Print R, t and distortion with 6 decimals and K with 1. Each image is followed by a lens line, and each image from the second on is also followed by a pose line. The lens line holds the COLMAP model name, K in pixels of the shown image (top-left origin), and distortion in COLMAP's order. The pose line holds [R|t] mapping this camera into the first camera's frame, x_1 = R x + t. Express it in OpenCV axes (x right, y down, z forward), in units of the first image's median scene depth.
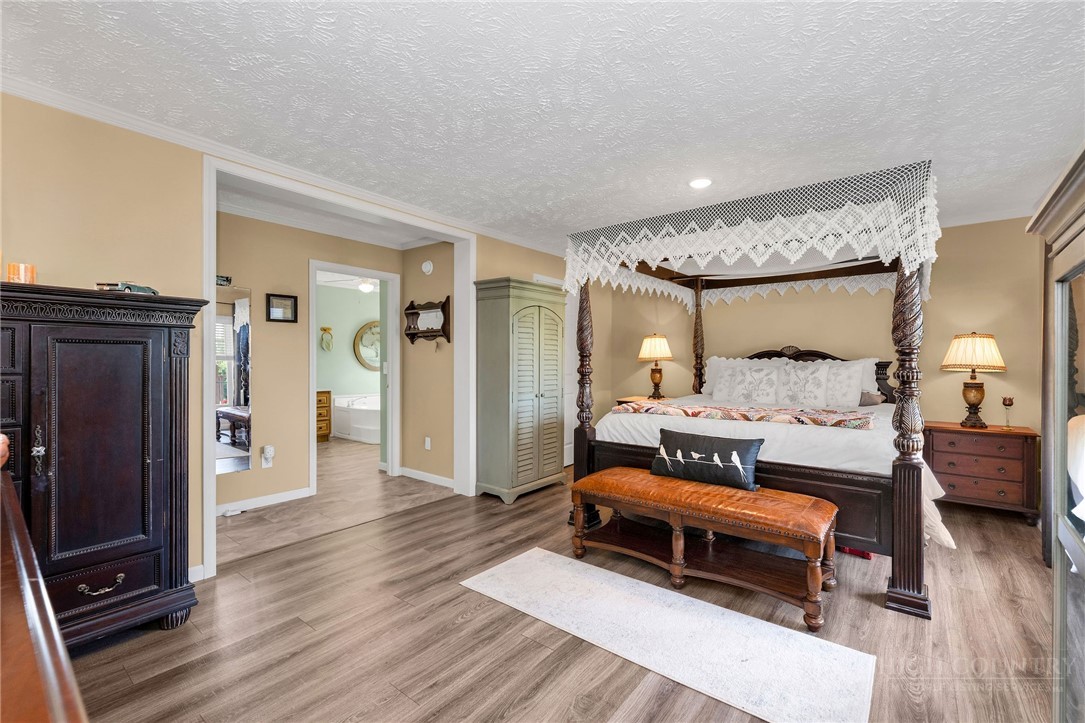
lens RADIAL K [[439.9, 0, 543.6], [0, 439.9, 368.3], [0, 0, 1]] dist [-0.002776, -0.000510]
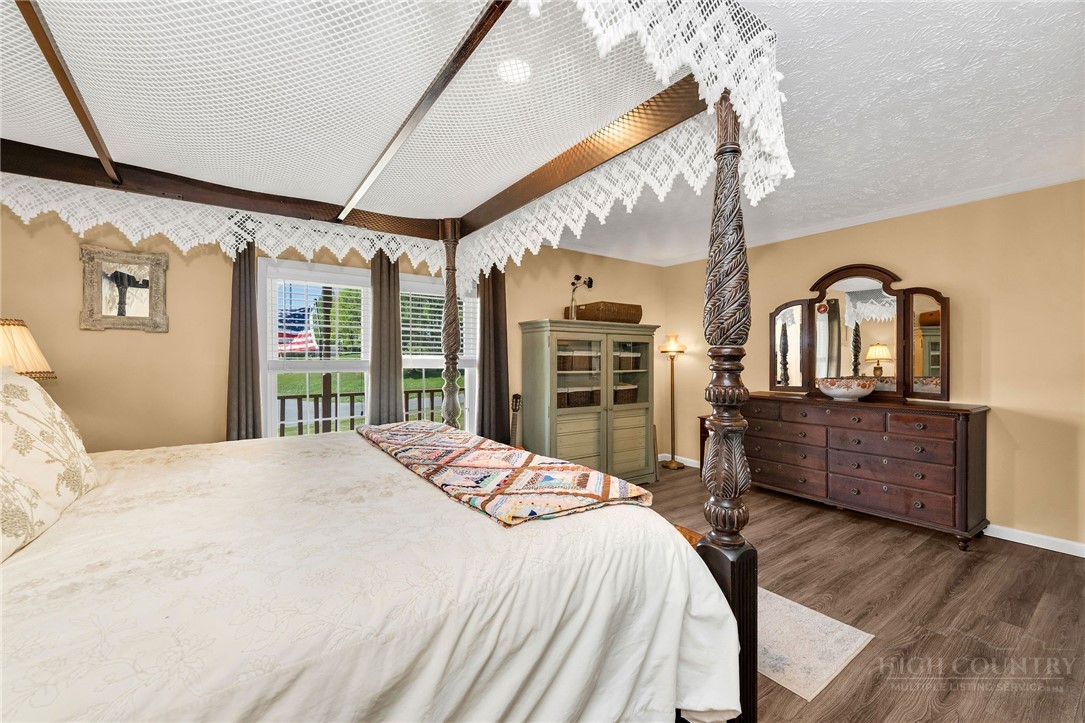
lens RADIAL K [[439.9, 0, 543.6], [0, 439.9, 368.3], [0, 0, 1]] dist [-0.002776, -0.000510]
pose [[-0.969221, -0.000953, 0.246190, 0.246873], [0.001131, 0.999965, 0.008324, -0.020769], [-0.246189, 0.008346, -0.969186, 2.326193]]
